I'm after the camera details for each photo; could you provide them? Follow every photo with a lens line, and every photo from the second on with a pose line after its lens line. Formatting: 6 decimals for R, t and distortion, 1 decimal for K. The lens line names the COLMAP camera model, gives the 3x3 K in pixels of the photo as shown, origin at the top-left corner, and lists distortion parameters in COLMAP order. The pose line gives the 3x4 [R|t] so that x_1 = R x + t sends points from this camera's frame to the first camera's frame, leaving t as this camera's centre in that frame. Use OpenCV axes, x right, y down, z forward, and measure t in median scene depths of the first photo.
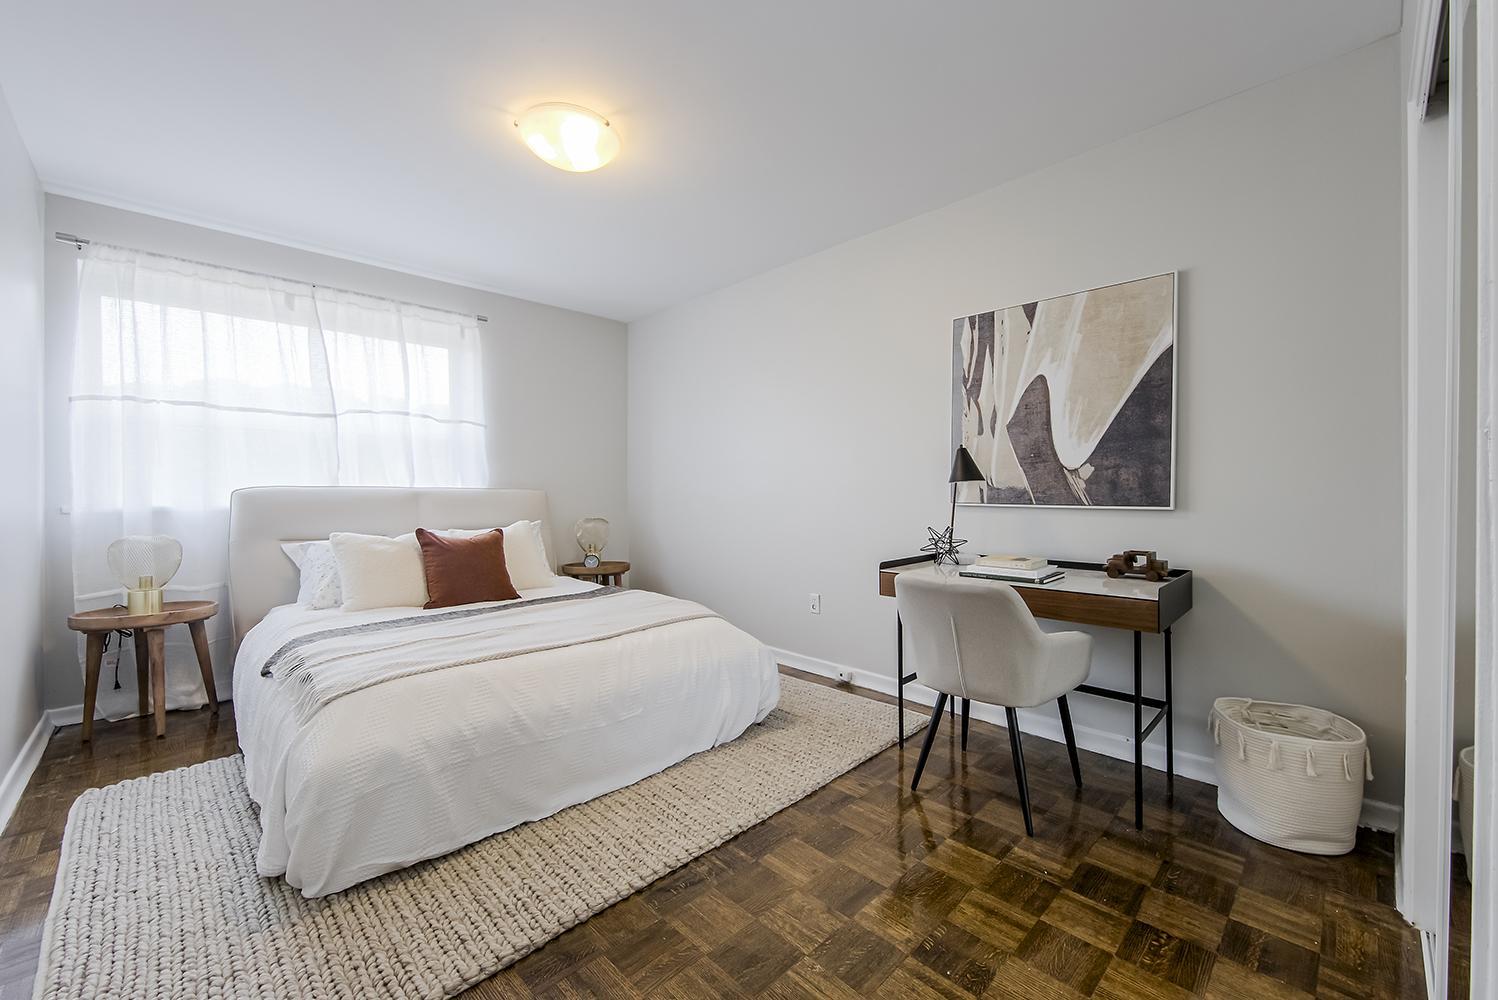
lens RADIAL K [[599.1, 0, 752.0], [0, 599.1, 499.8], [0, 0, 1]] dist [-0.003068, -0.000756]
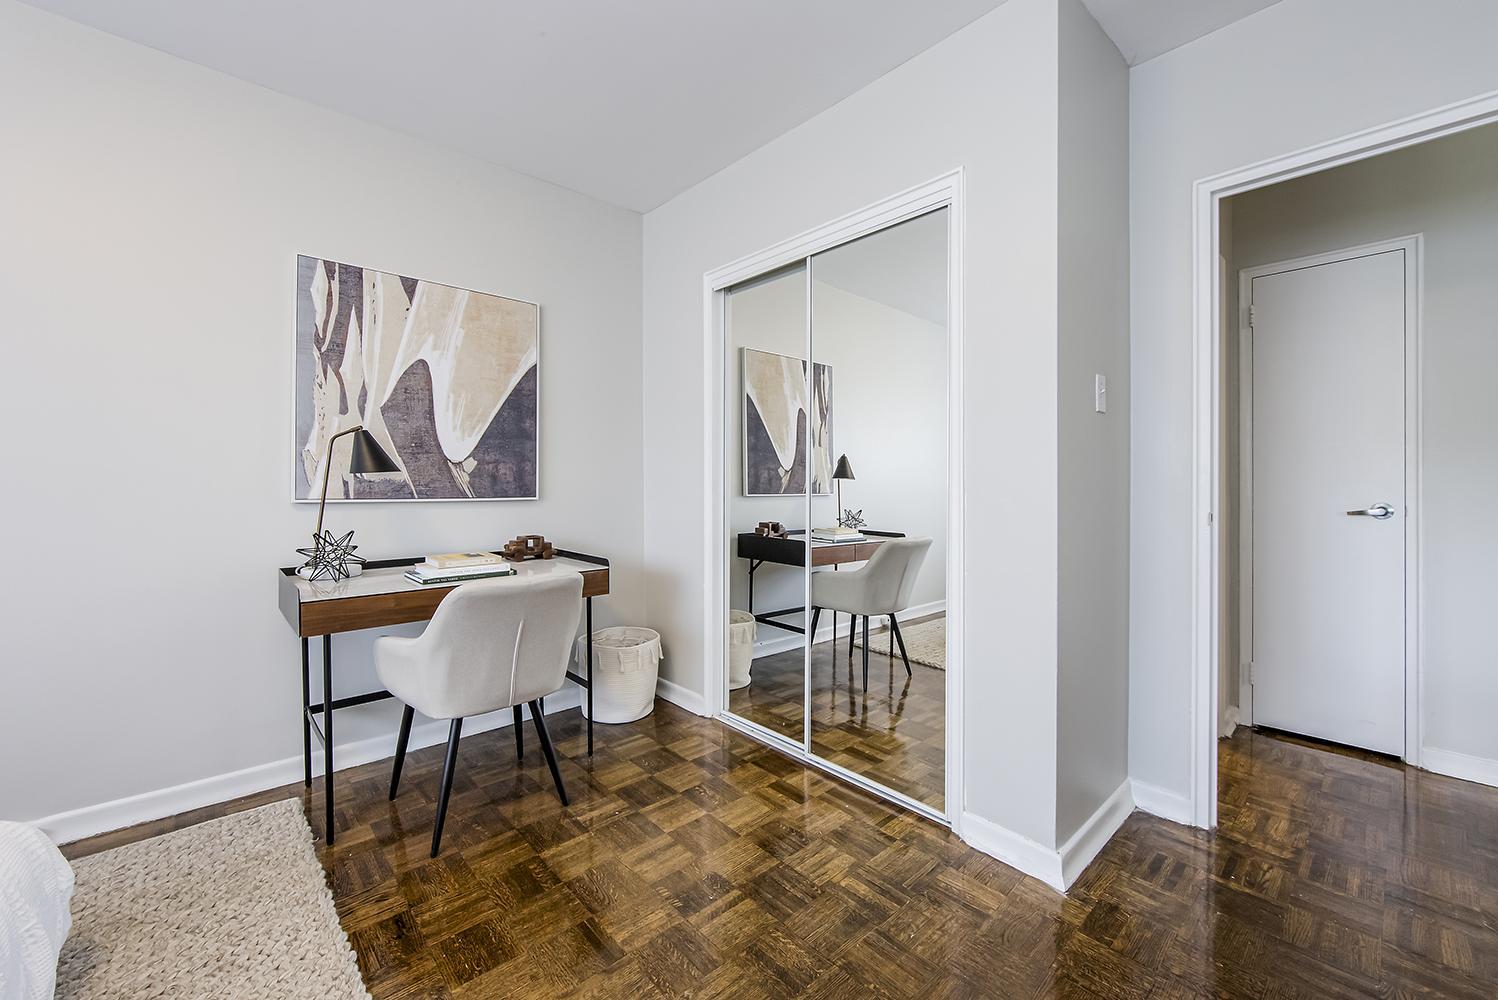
lens RADIAL K [[599.1, 0, 751.7], [0, 599.1, 489.1], [0, 0, 1]] dist [-0.003068, -0.000756]
pose [[0.033522, -0.006809, 0.999415, -0.449415], [0.012454, 0.999902, 0.006395, -0.006278], [-0.999360, 0.012232, 0.033604, 0.473053]]
